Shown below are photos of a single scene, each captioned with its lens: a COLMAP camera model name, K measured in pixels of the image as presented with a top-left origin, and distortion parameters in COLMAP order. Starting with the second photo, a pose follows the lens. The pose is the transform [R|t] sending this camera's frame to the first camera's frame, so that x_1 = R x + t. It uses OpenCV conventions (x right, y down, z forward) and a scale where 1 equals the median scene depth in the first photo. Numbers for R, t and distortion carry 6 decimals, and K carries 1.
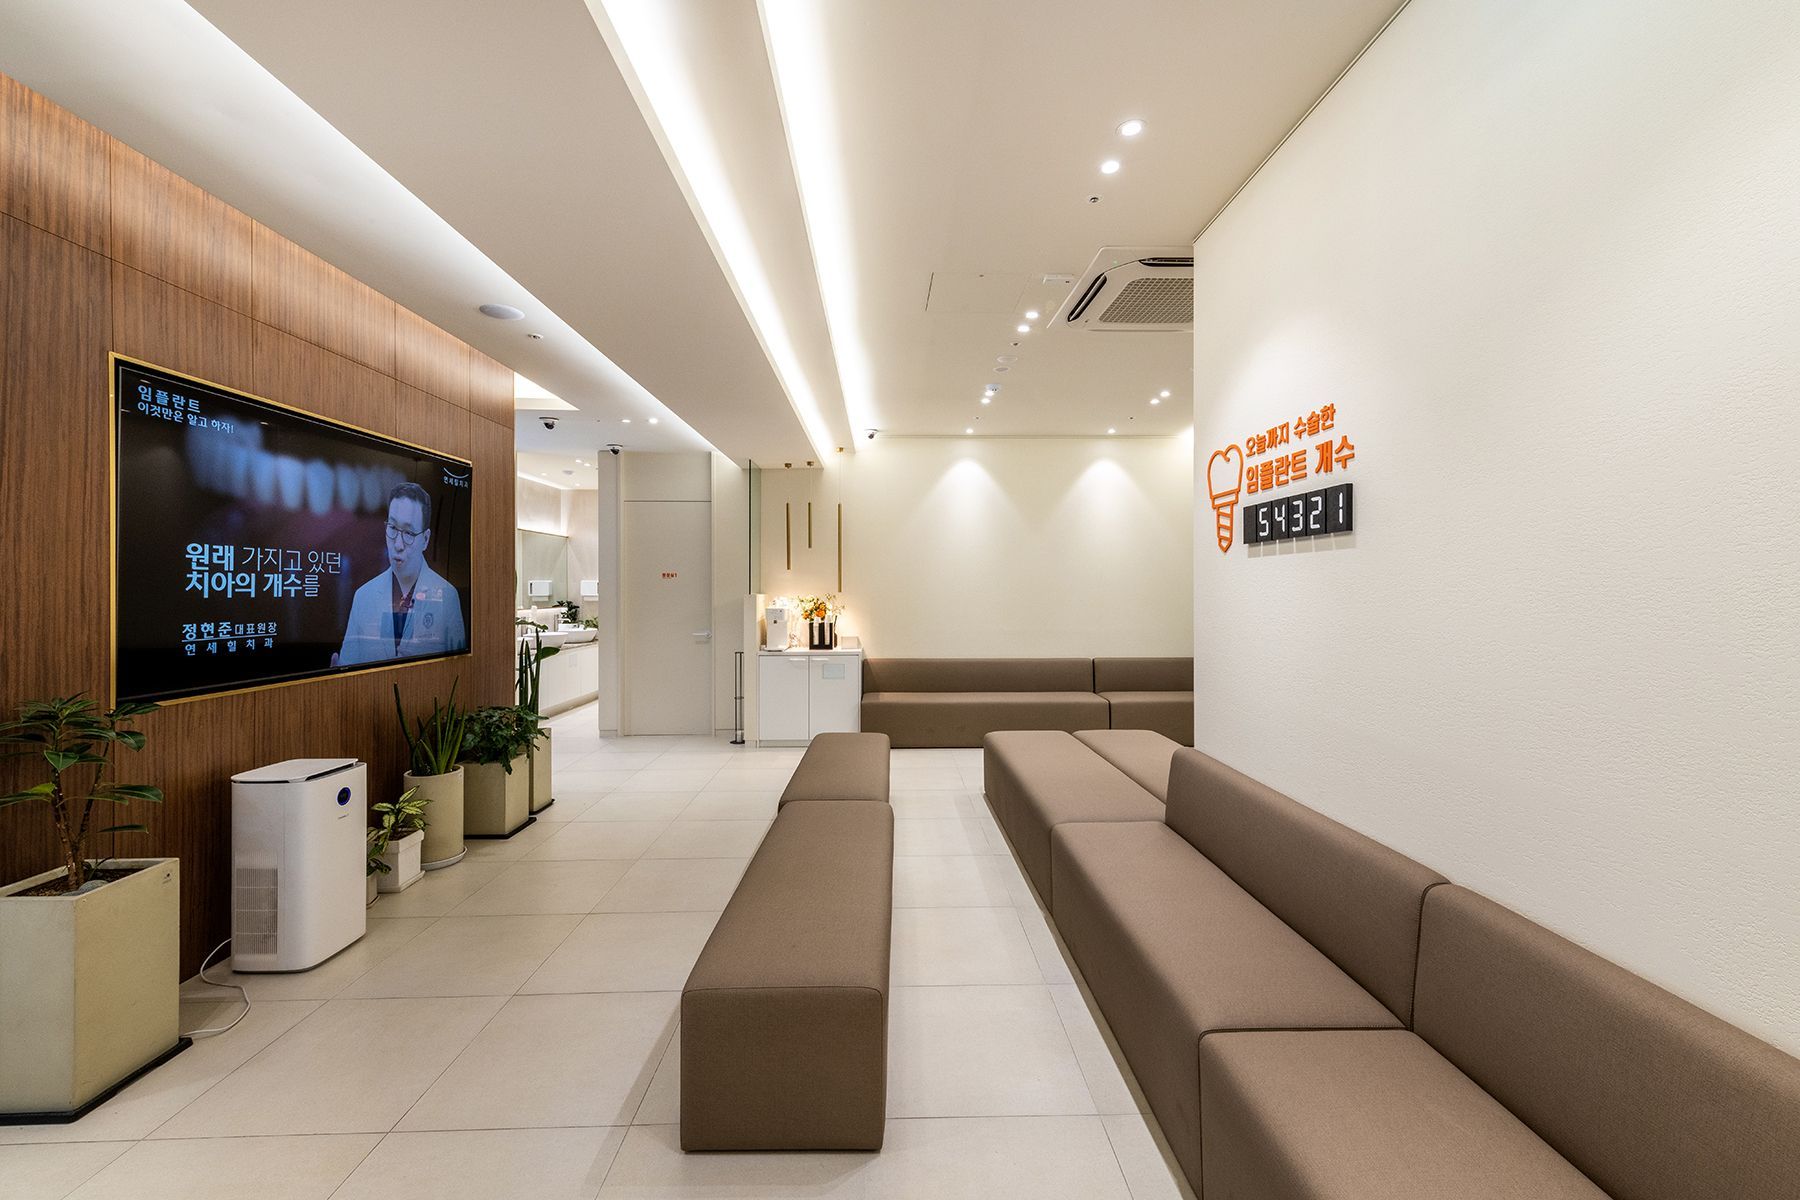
lens RADIAL K [[708.4, 0, 906.0], [0, 708.4, 589.8], [0, 0, 1]] dist [0.000461, -0.000025]
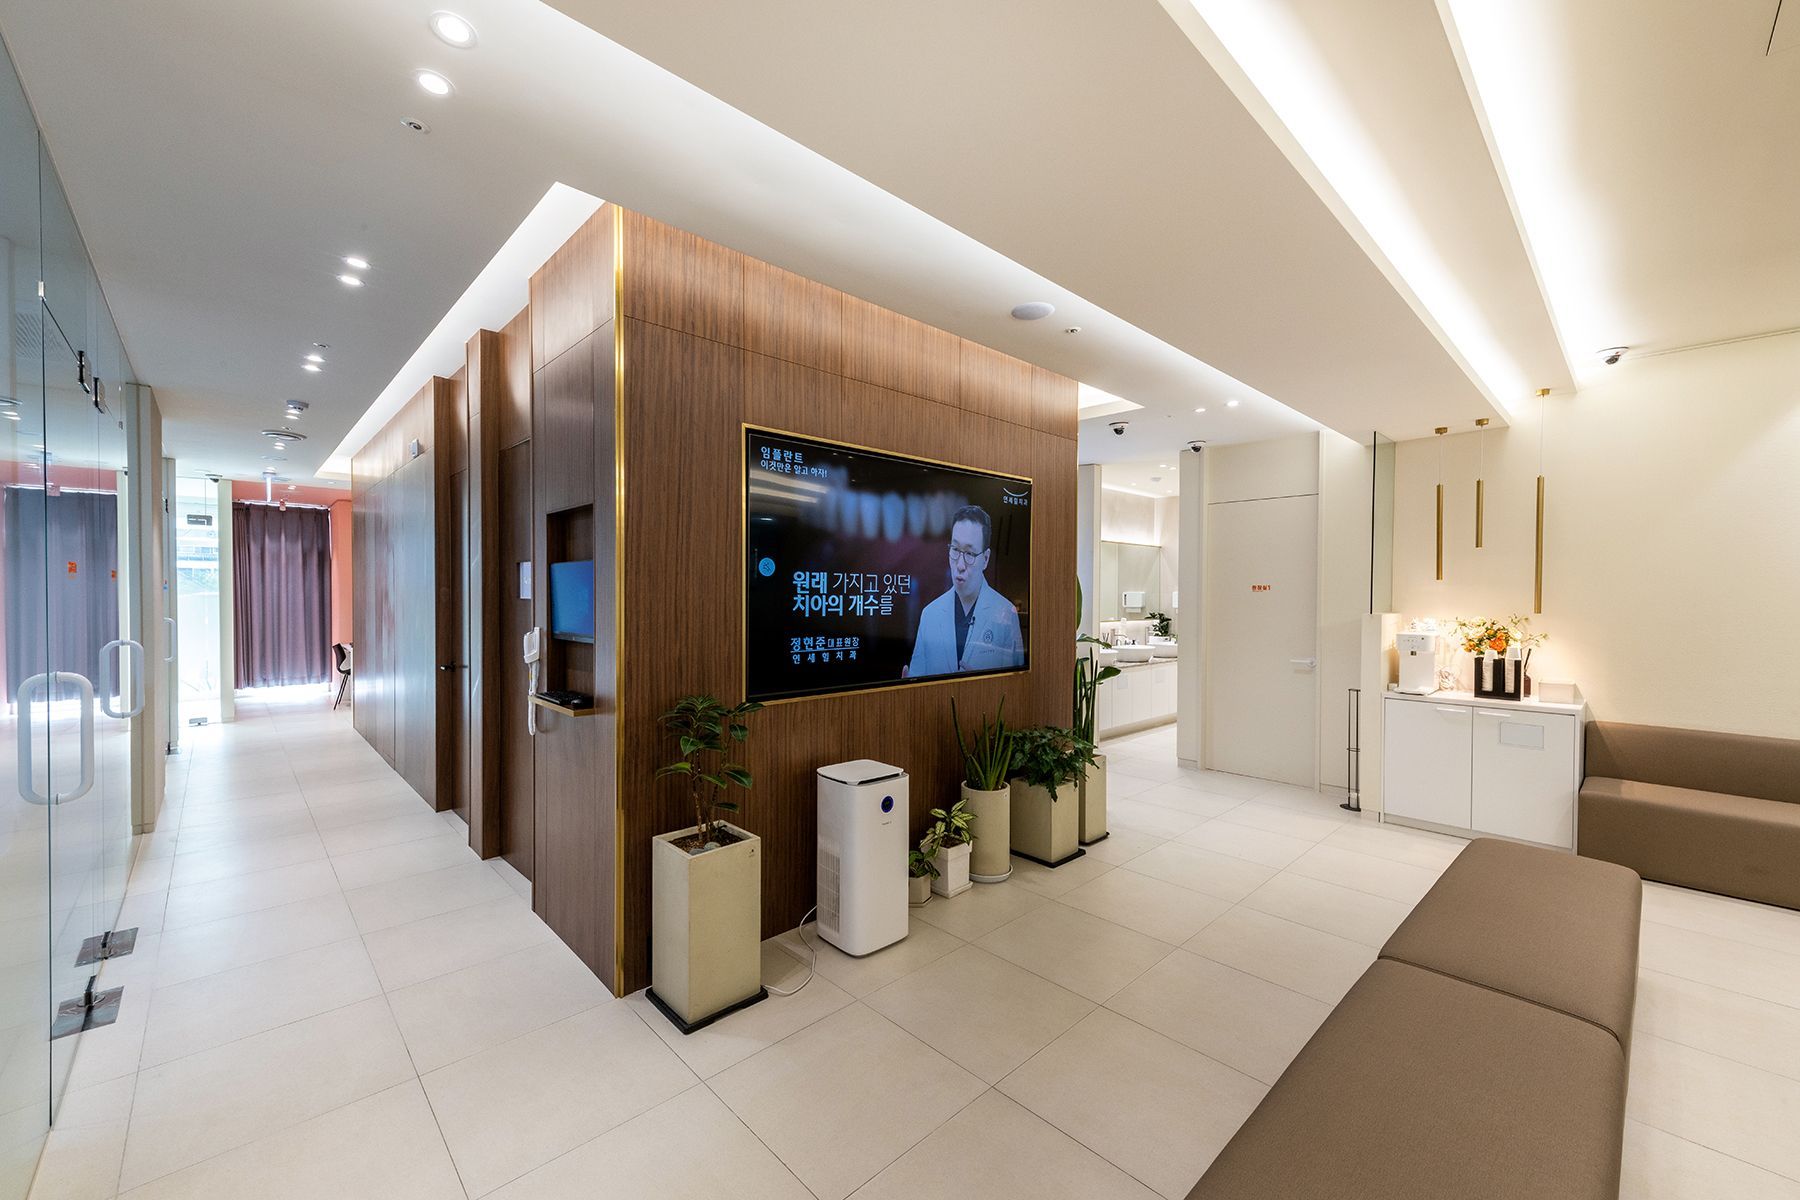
lens RADIAL K [[706.2, 0, 893.1], [0, 706.2, 606.3], [0, 0, 1]] dist [0.019297, -0.005561]
pose [[0.665369, 0.016157, -0.746339, 0.004839], [-0.005713, 0.999847, 0.016552, -0.020839], [0.746492, -0.006749, 0.665360, 0.241453]]
